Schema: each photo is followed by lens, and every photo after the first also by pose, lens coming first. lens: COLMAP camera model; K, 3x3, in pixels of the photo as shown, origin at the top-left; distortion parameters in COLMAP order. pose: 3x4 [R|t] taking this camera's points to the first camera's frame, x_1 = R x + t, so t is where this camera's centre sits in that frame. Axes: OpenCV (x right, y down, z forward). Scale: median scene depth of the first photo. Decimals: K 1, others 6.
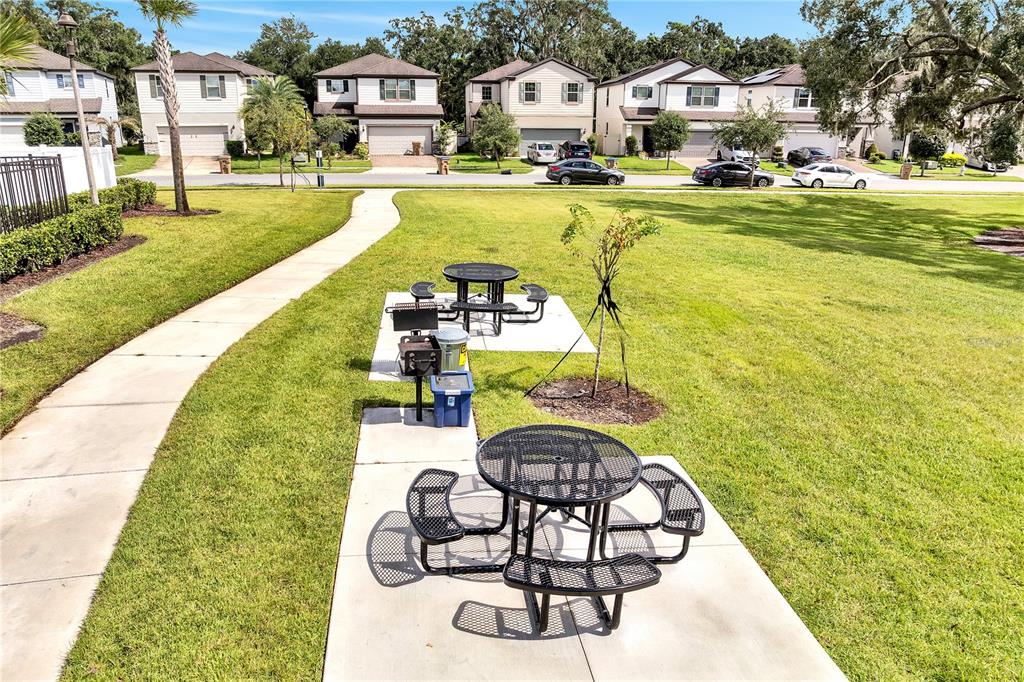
lens RADIAL K [[717.7, 0, 512.0], [0, 717.7, 341.0], [0, 0, 1]] dist [-0.026899, 0.001195]
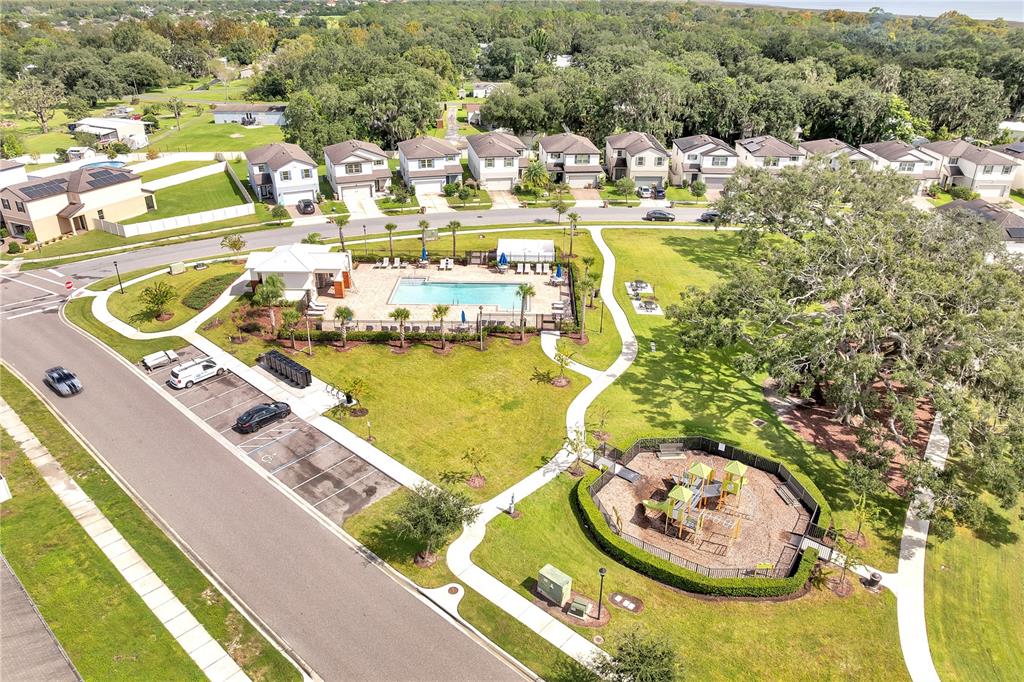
lens RADIAL K [[717.7, 0, 512.0], [0, 717.7, 341.0], [0, 0, 1]] dist [-0.026899, 0.001195]
pose [[0.993012, 0.048831, -0.107439, -0.108649], [-0.031839, 0.987475, 0.154533, -0.123156], [0.113640, -0.150032, 0.982129, -1.372946]]
